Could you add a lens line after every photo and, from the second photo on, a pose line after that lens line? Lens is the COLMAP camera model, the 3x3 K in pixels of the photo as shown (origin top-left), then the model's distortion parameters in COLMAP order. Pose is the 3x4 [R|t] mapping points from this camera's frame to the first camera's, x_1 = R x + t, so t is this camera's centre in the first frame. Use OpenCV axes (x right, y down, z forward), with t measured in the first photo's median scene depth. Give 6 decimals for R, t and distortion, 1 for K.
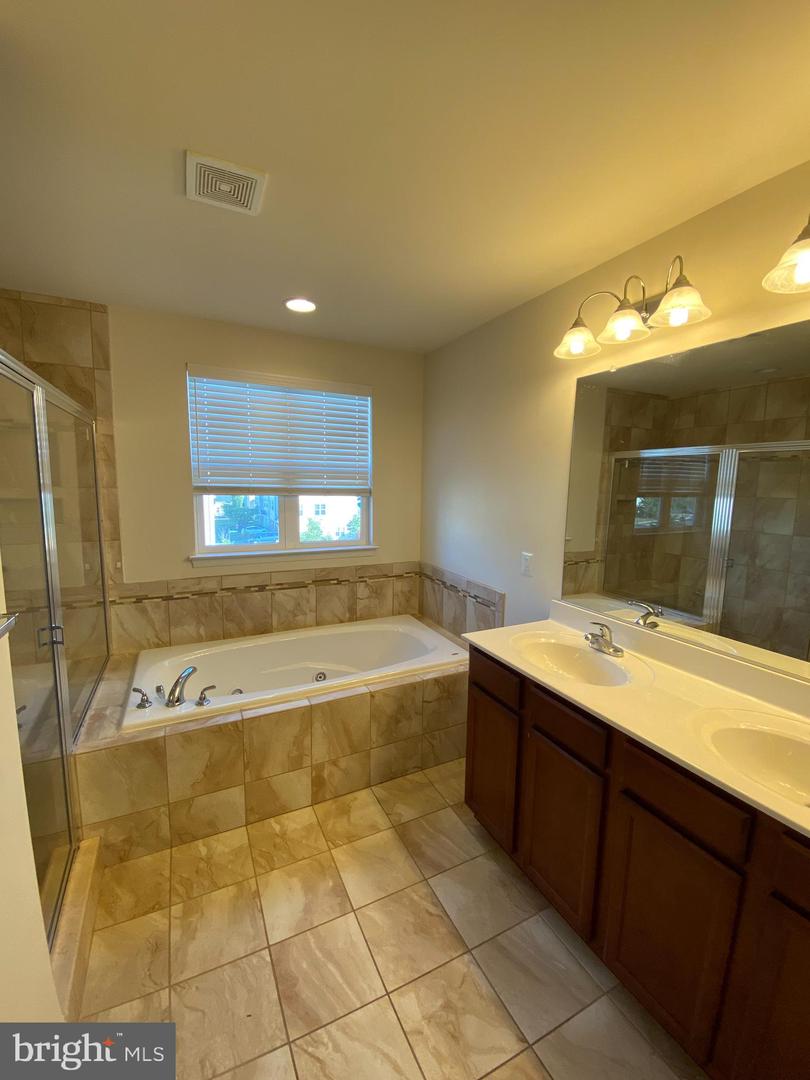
lens RADIAL K [[436.6, 0, 406.0], [0, 436.6, 537.7], [0, 0, 1]] dist [0.023766, -0.020919]
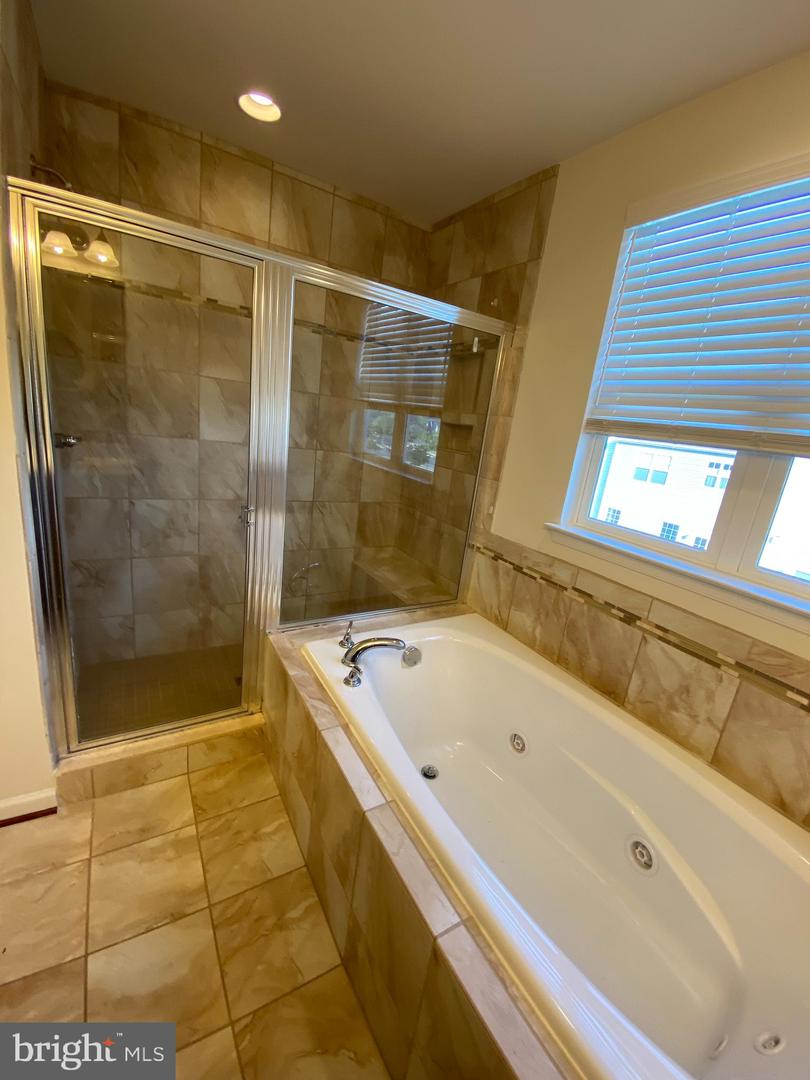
lens RADIAL K [[436.6, 0, 406.0], [0, 436.6, 537.7], [0, 0, 1]] dist [0.023766, -0.020919]
pose [[0.082016, 0.256678, -0.963011, 0.151784], [-0.233888, 0.944238, 0.231755, -0.041609], [0.968798, 0.206229, 0.137476, 0.698233]]
